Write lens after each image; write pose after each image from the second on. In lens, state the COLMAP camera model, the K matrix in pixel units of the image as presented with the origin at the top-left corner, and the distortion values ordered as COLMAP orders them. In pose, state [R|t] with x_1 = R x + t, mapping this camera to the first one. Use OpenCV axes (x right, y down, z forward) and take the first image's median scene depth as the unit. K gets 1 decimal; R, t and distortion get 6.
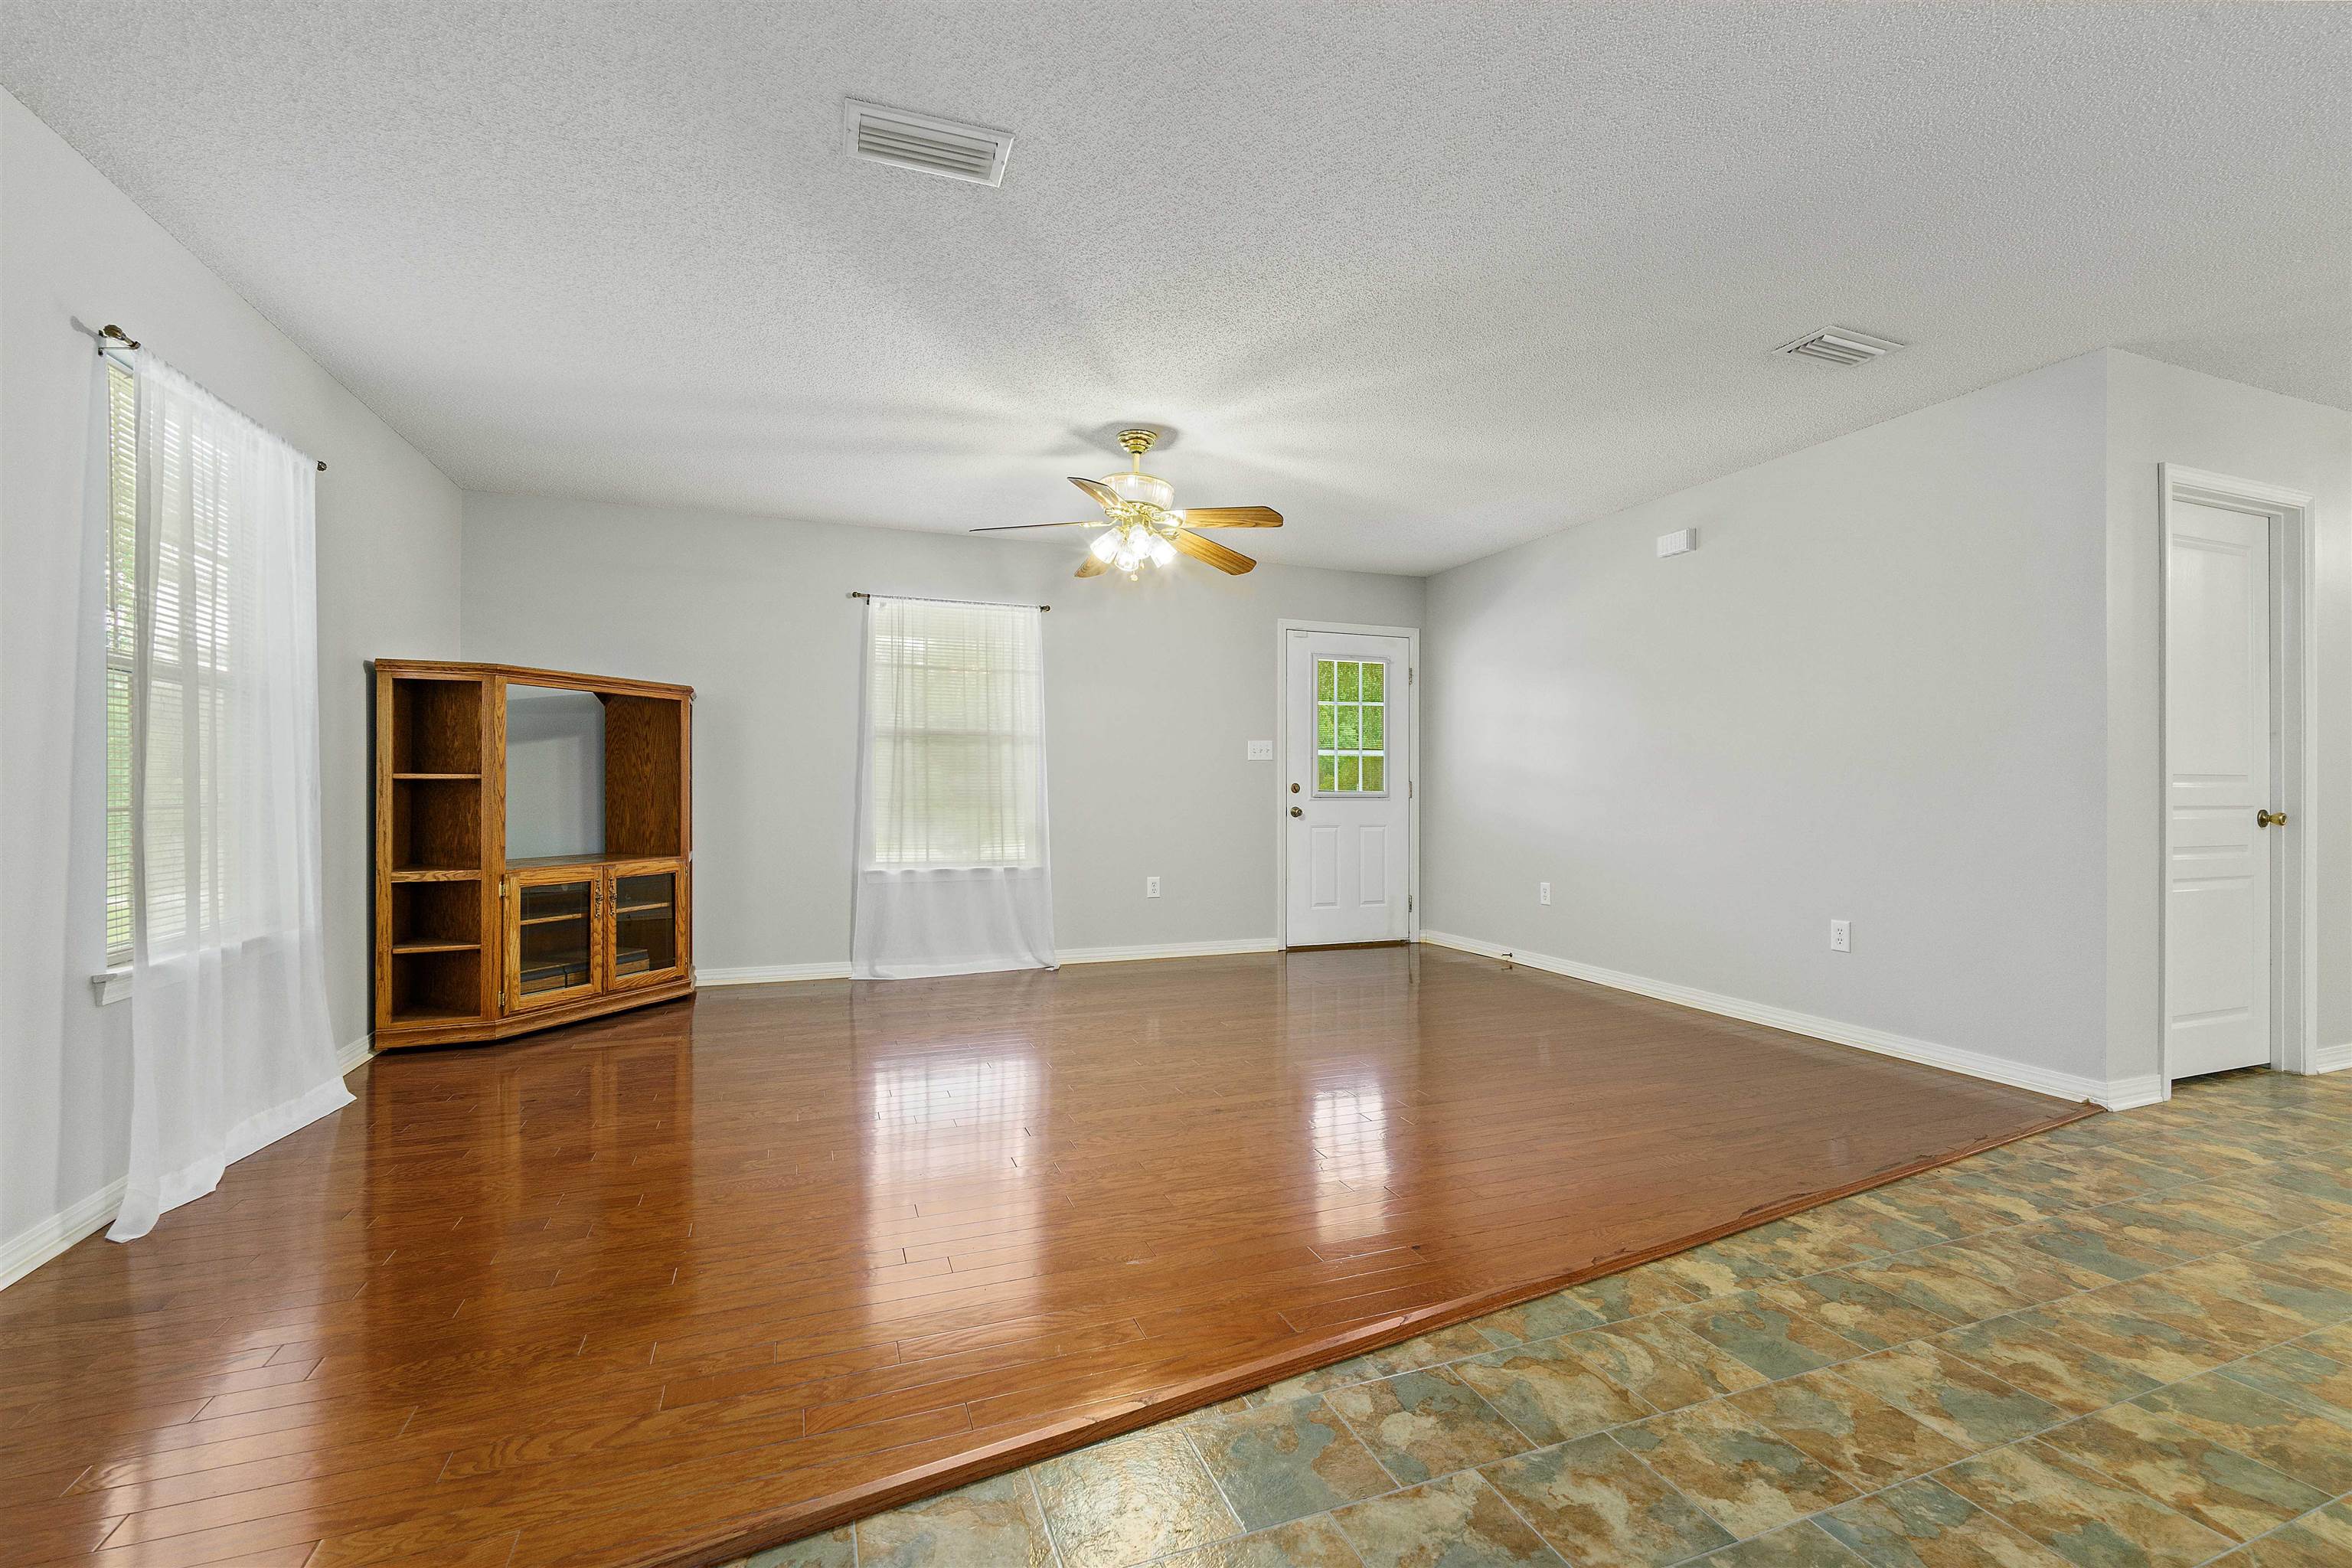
lens RADIAL K [[1017.1, 0, 1188.3], [0, 1017.1, 805.1], [0, 0, 1]] dist [-0.001119, -0.000436]
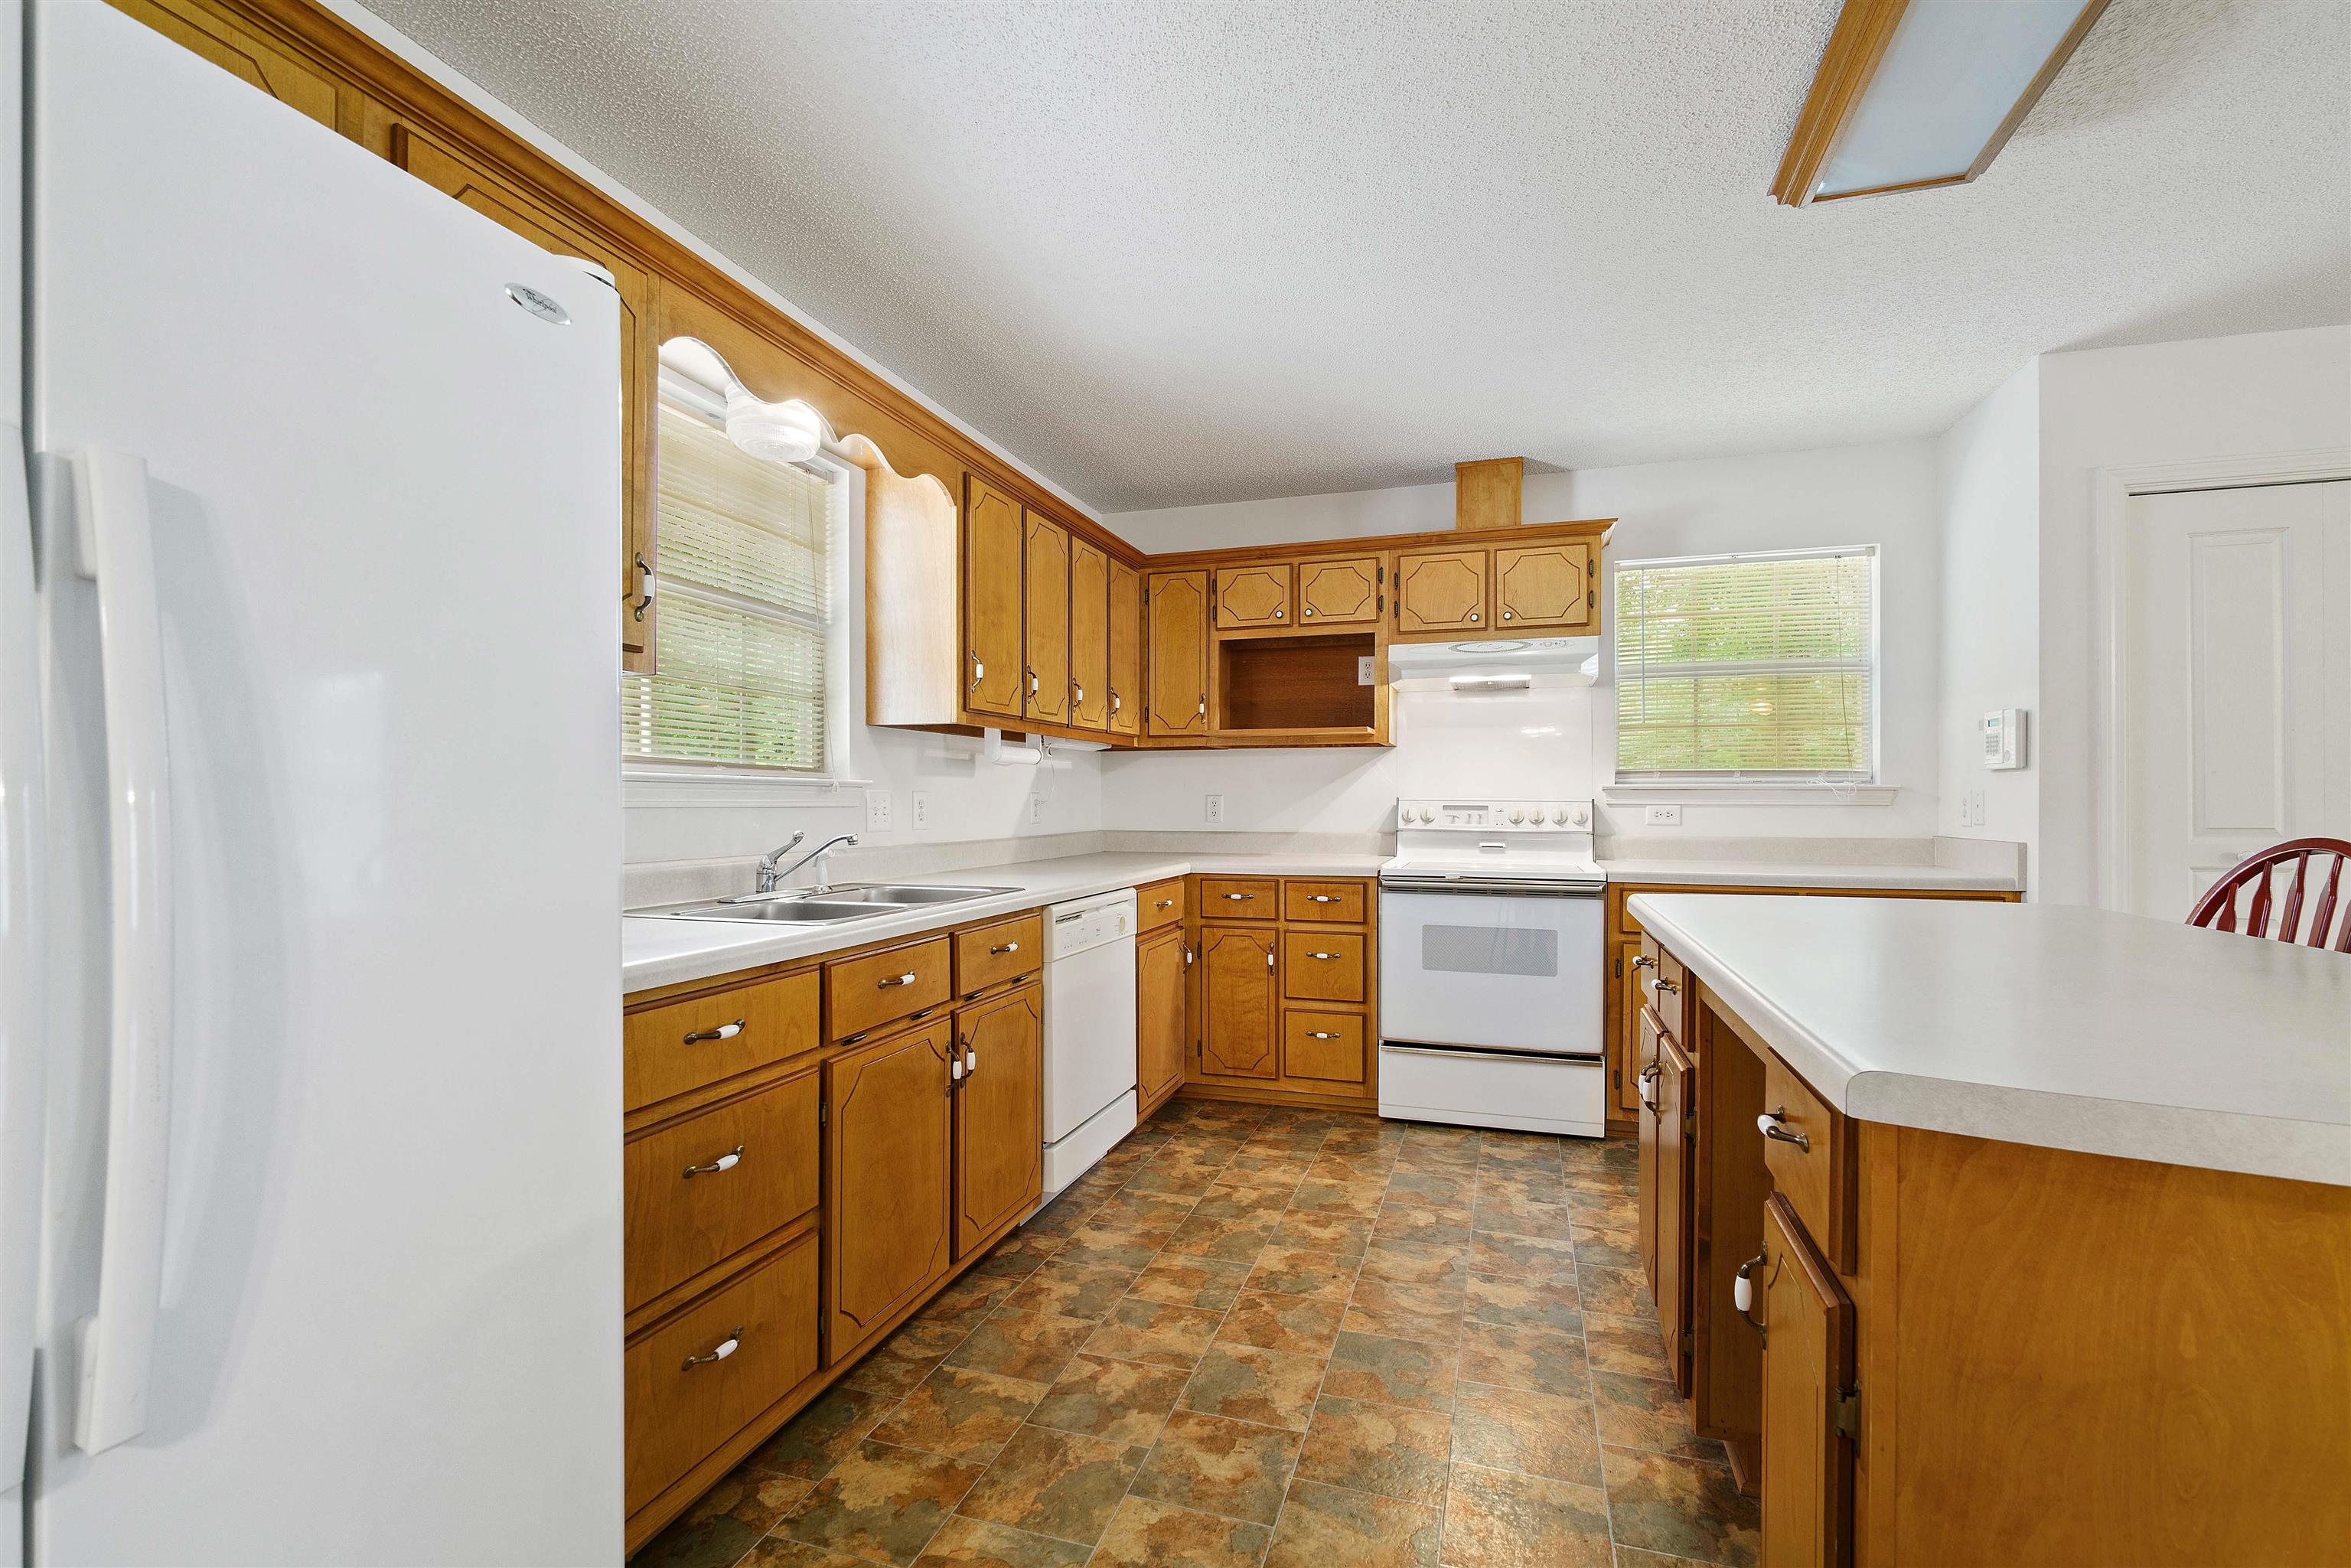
lens RADIAL K [[1016.6, 0, 1187.8], [0, 1016.6, 805.1], [0, 0, 1]] dist [-0.001119, -0.000436]
pose [[-0.633445, -0.001631, -0.773786, 2.005809], [-0.013511, 0.999869, 0.008953, -0.083558], [0.773670, 0.016125, -0.633383, 1.684897]]
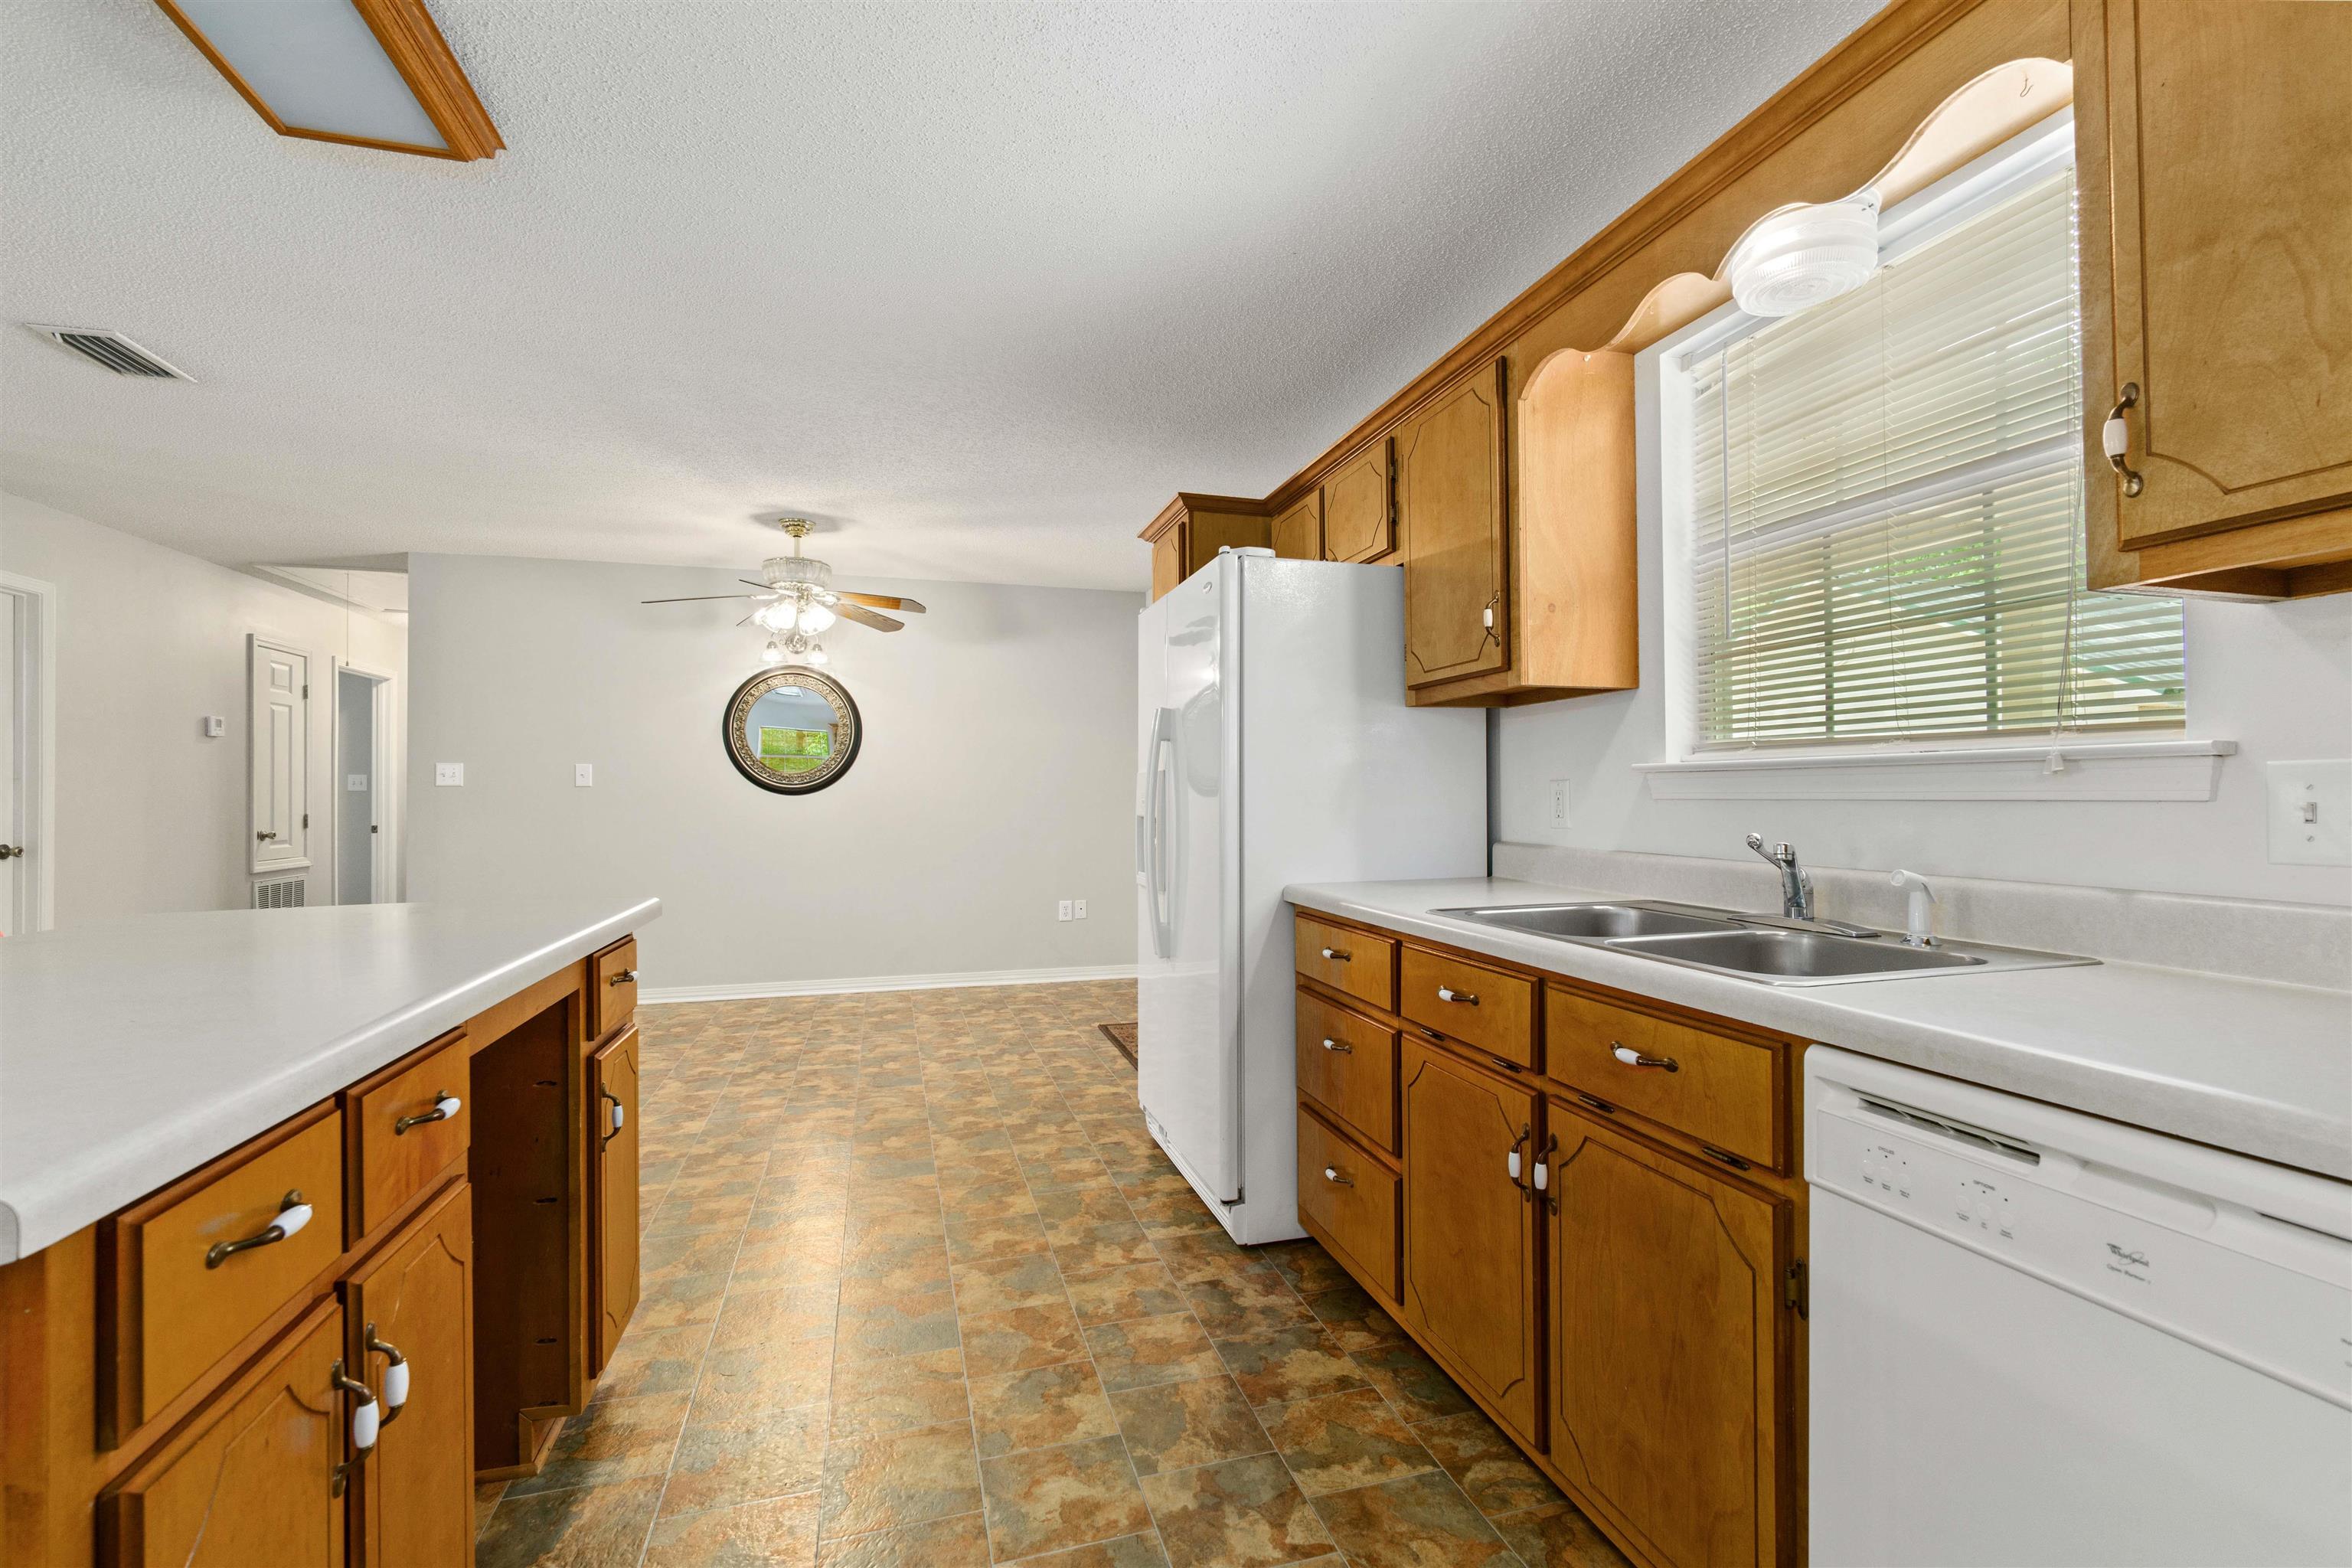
lens RADIAL K [[1010.0, 0, 1181.4], [0, 1010.0, 781.4], [0, 0, 1]] dist [0.000592, 0.000093]
pose [[0.087119, 0.010047, 0.996147, 0.426053], [0.019326, 0.999744, -0.011774, -0.078766], [-0.996010, 0.020277, 0.086902, 0.950761]]
